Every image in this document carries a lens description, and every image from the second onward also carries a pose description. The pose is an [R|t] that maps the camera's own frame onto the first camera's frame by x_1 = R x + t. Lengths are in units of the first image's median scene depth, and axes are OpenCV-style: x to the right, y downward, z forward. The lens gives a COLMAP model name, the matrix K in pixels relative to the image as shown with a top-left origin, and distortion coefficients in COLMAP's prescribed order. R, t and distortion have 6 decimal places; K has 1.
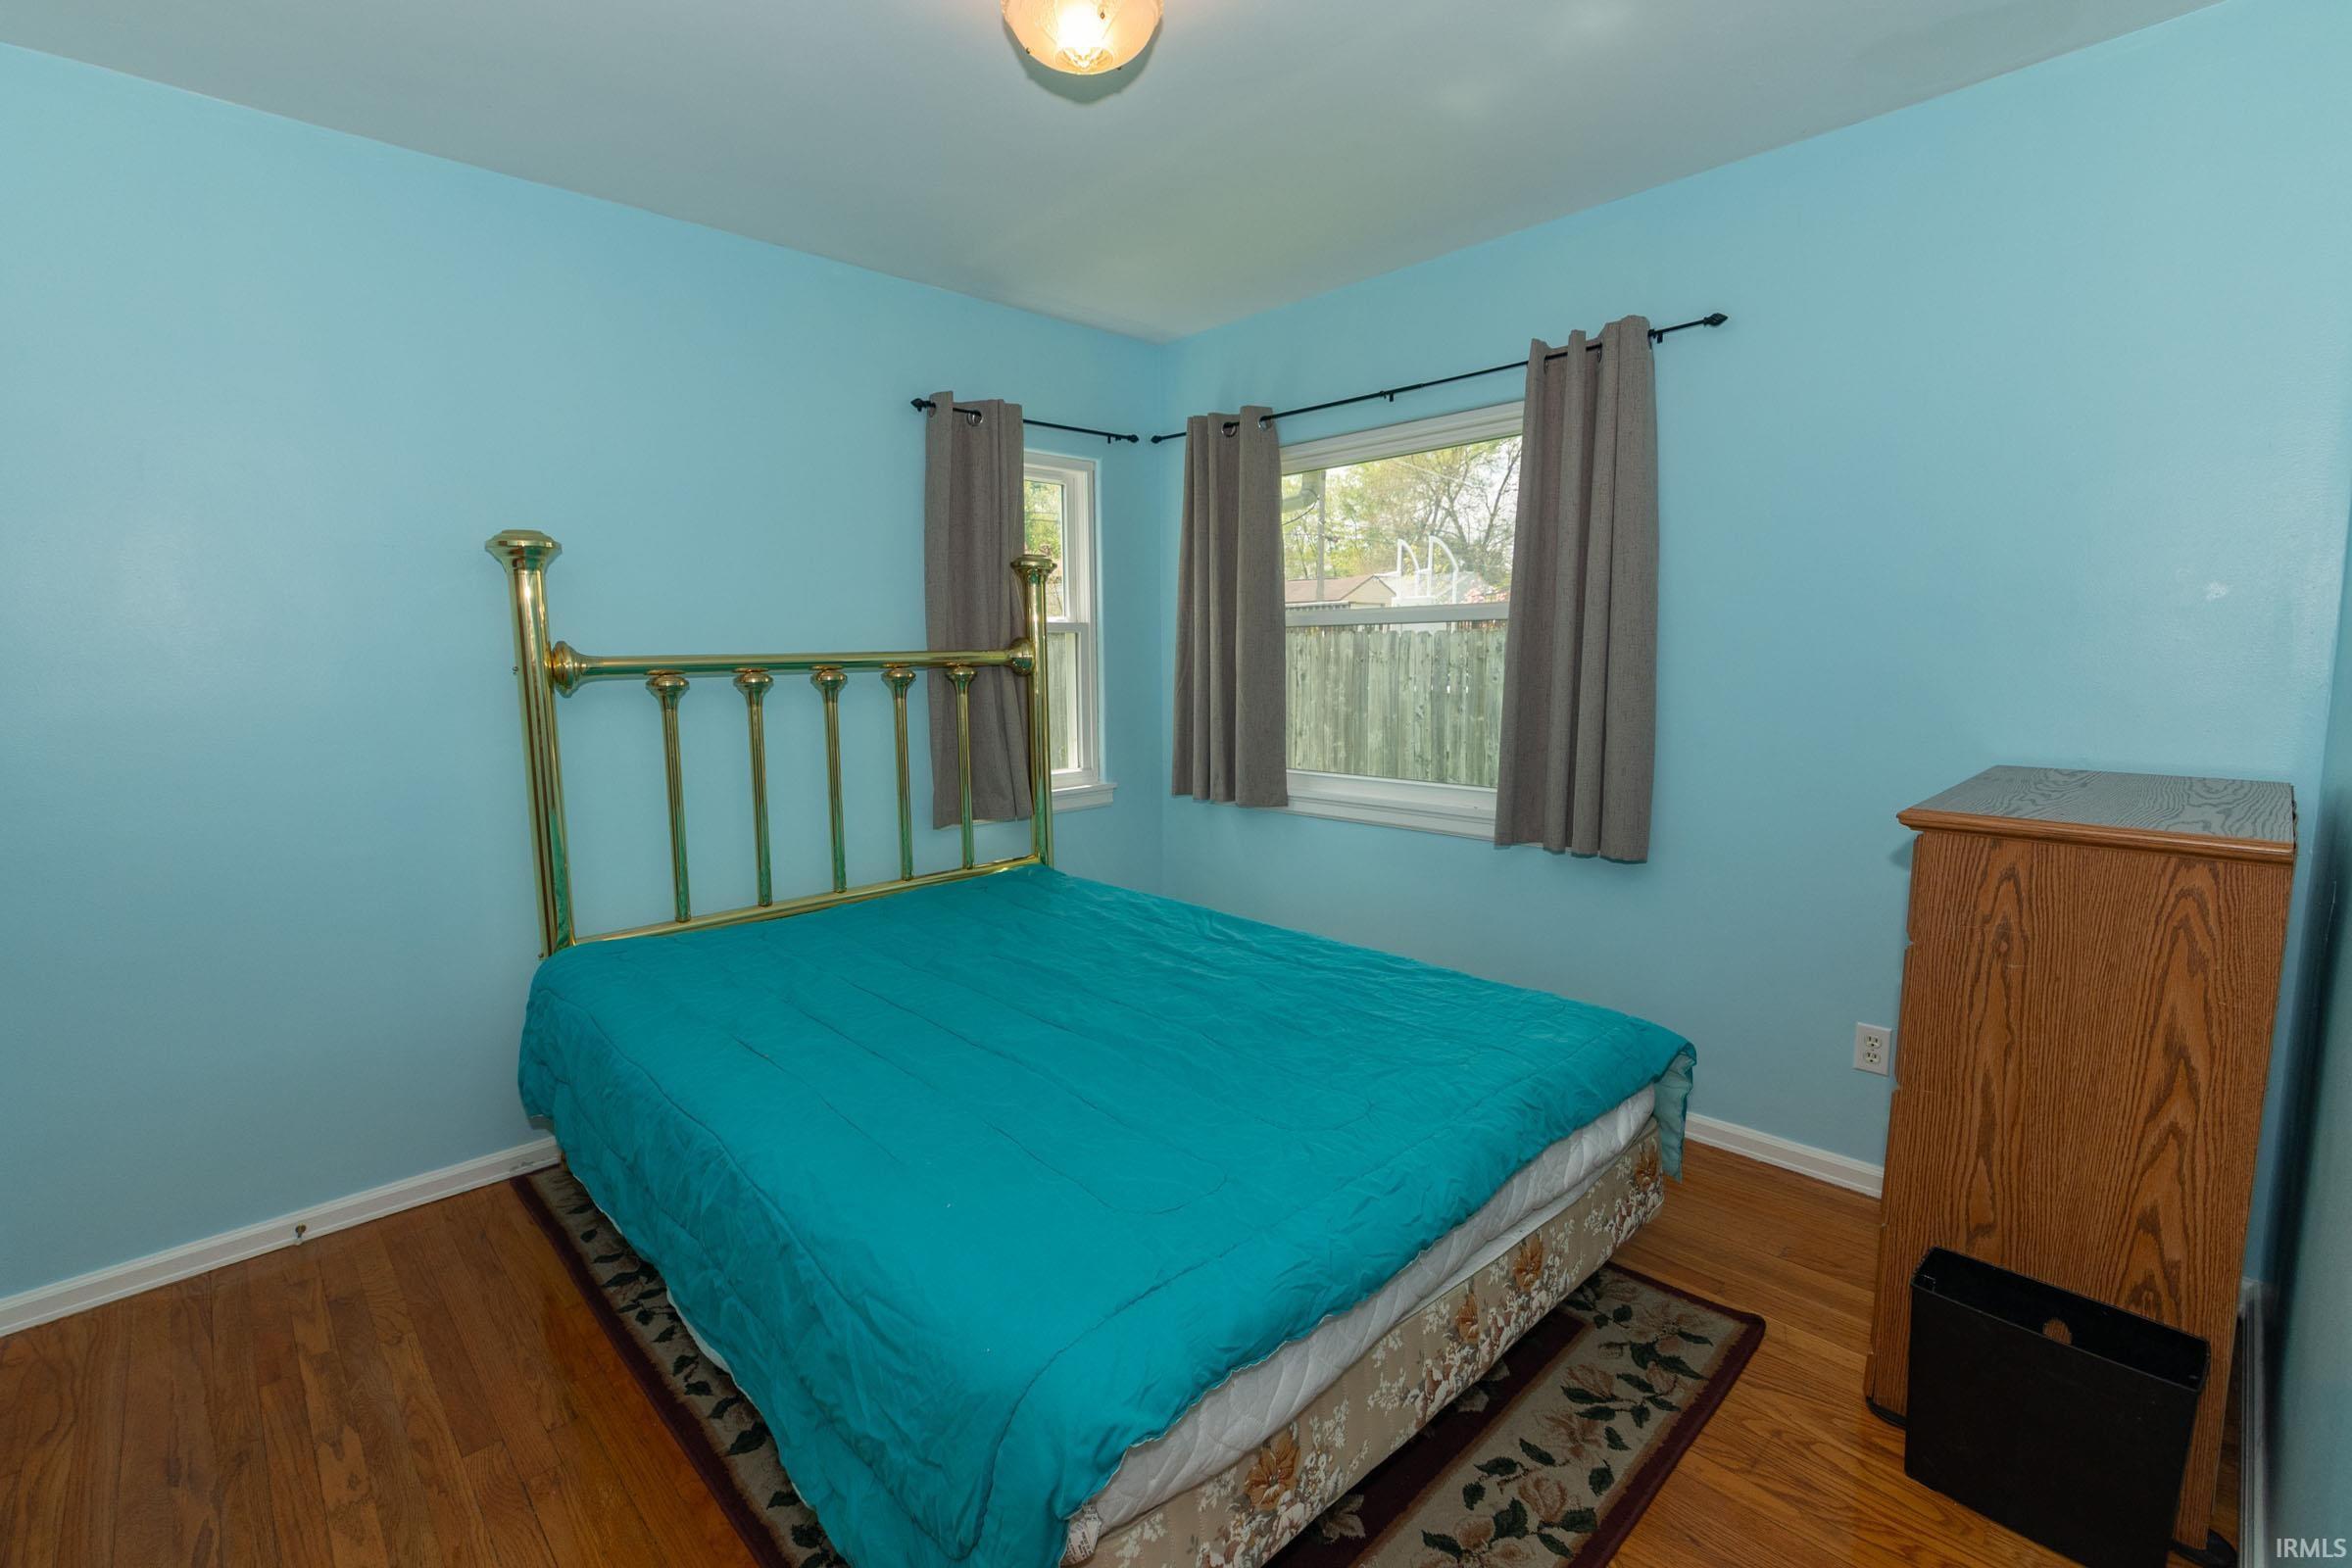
lens RADIAL K [[1039.2, 0, 1172.9], [0, 1039.2, 781.1], [0, 0, 1]] dist [0.006118, -0.002555]
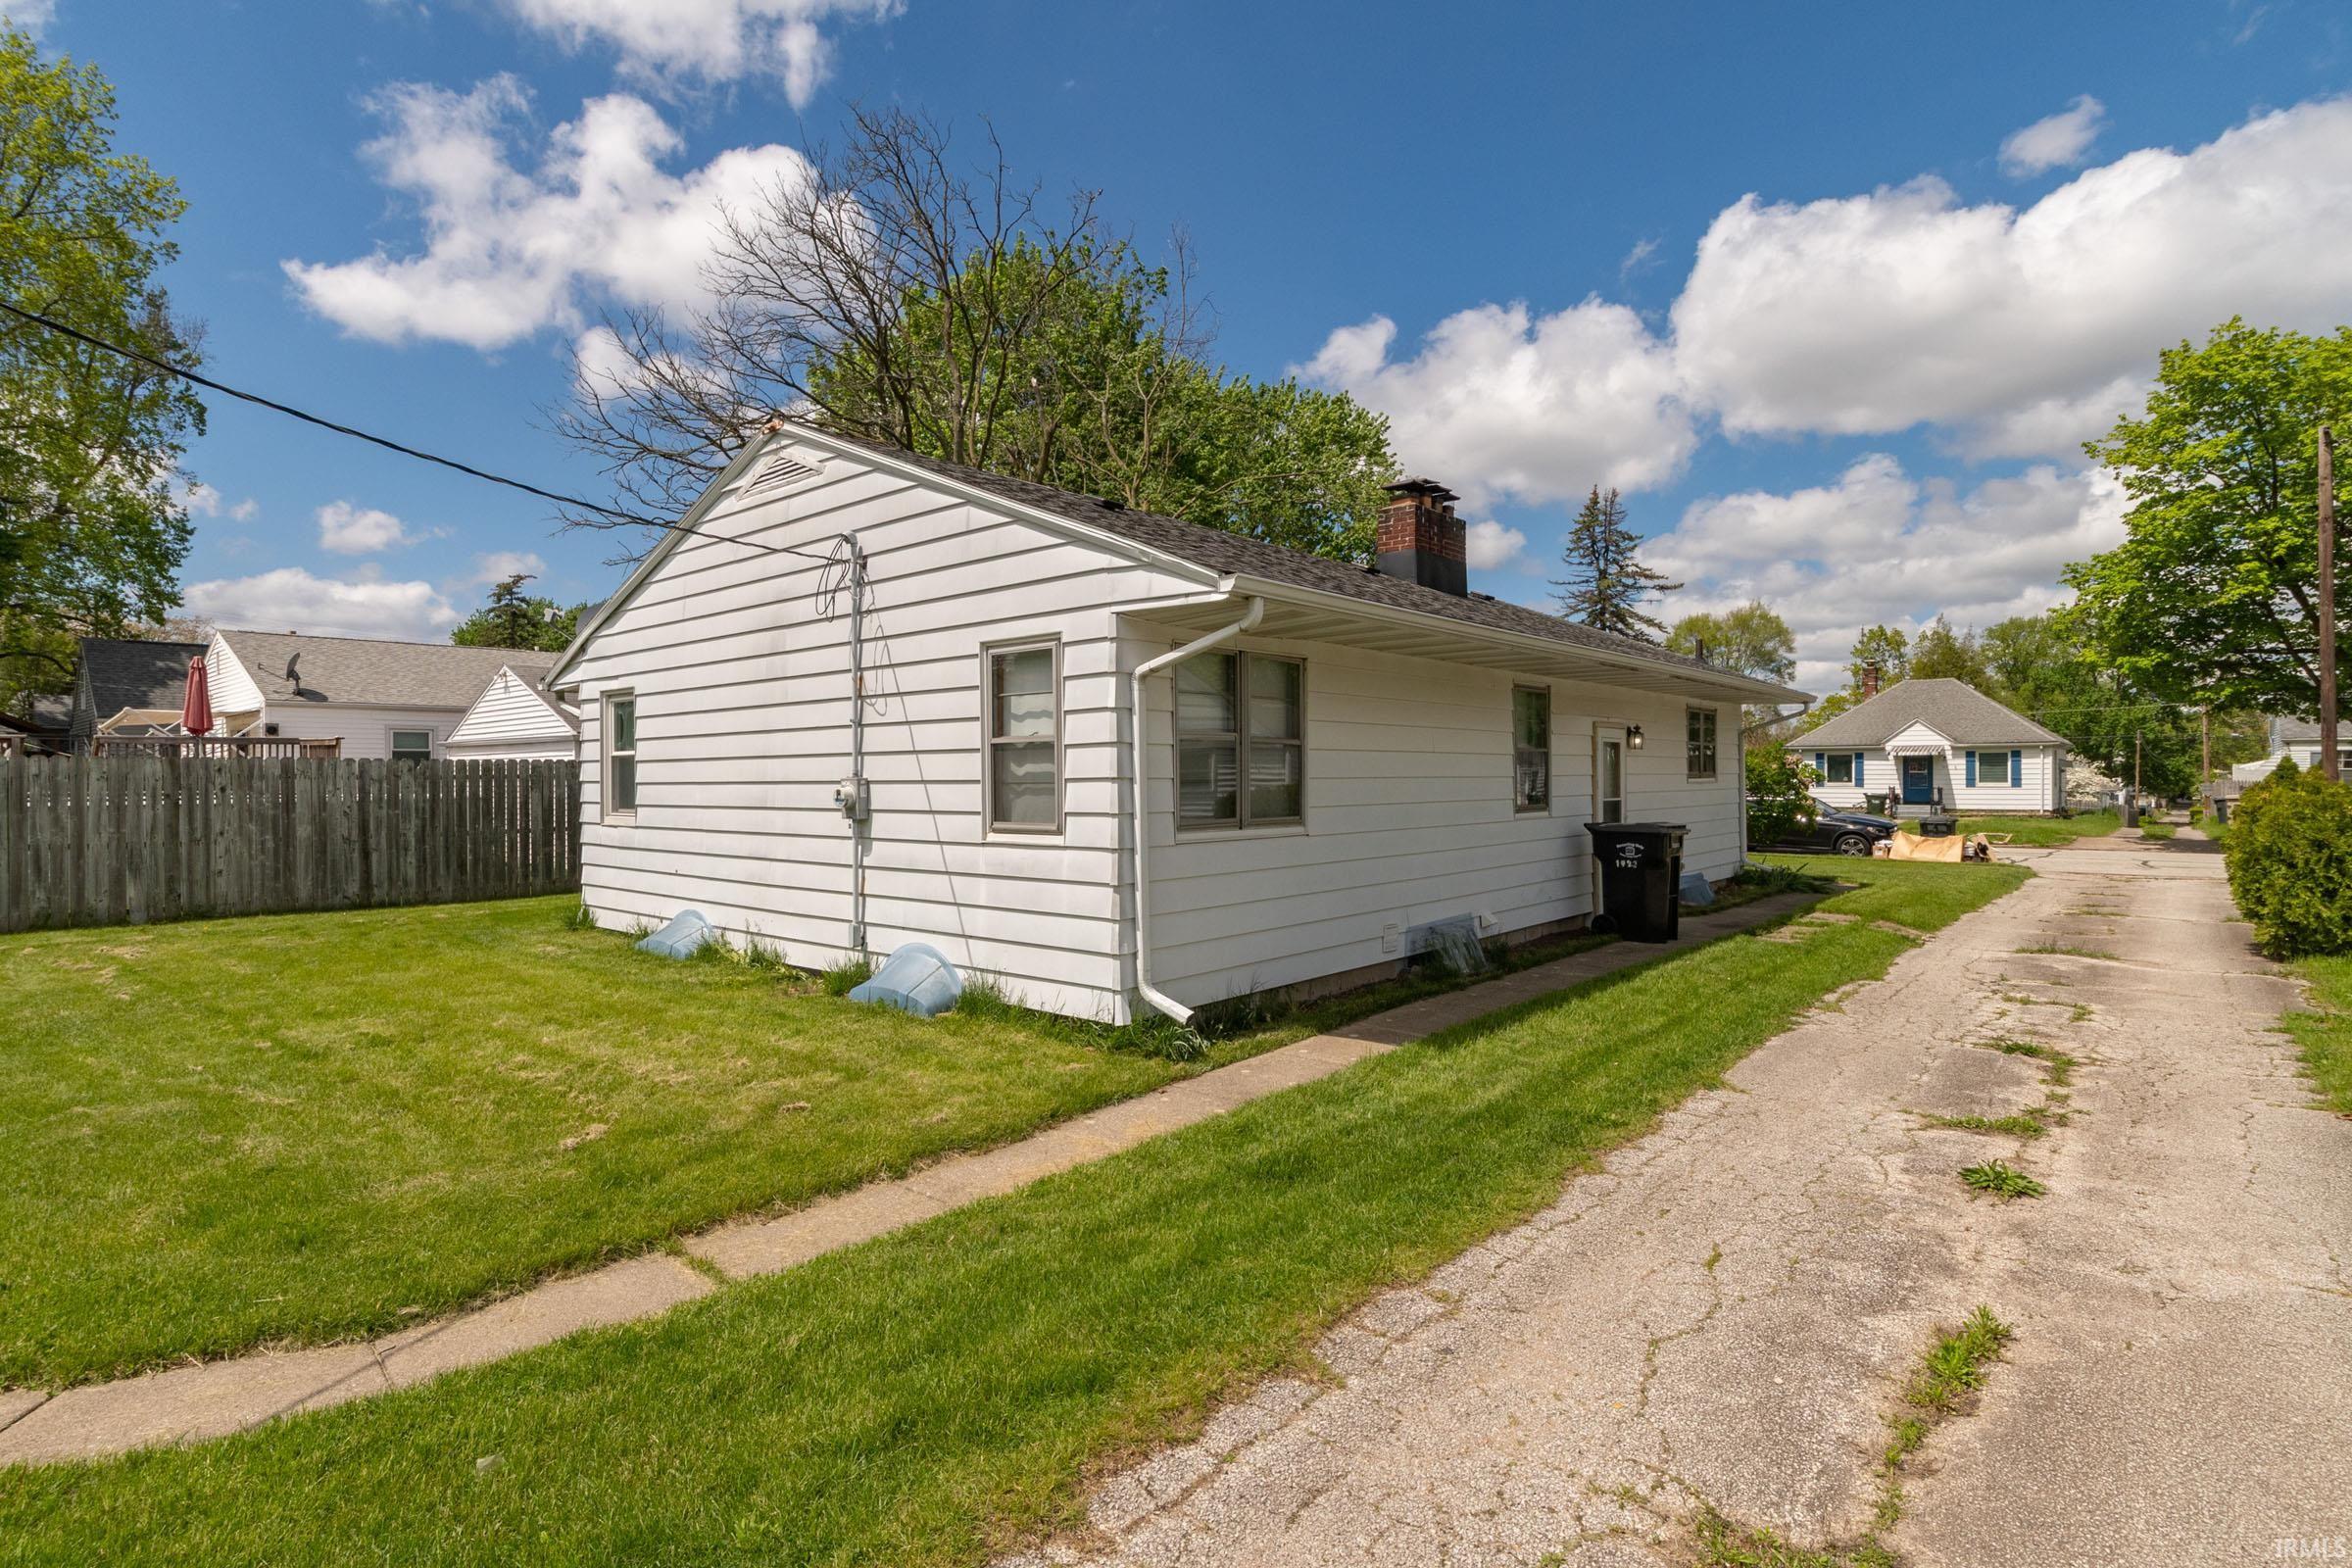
lens RADIAL K [[1149.1, 0, 1148.9], [0, 1149.1, 777.4], [0, 0, 1]] dist [0.010575, -0.003368]
pose [[-0.088452, 0.004608, 0.996070, -1.508857], [0.122828, 0.992408, 0.006316, 0.019698], [-0.988478, 0.122904, -0.088346, -0.028910]]
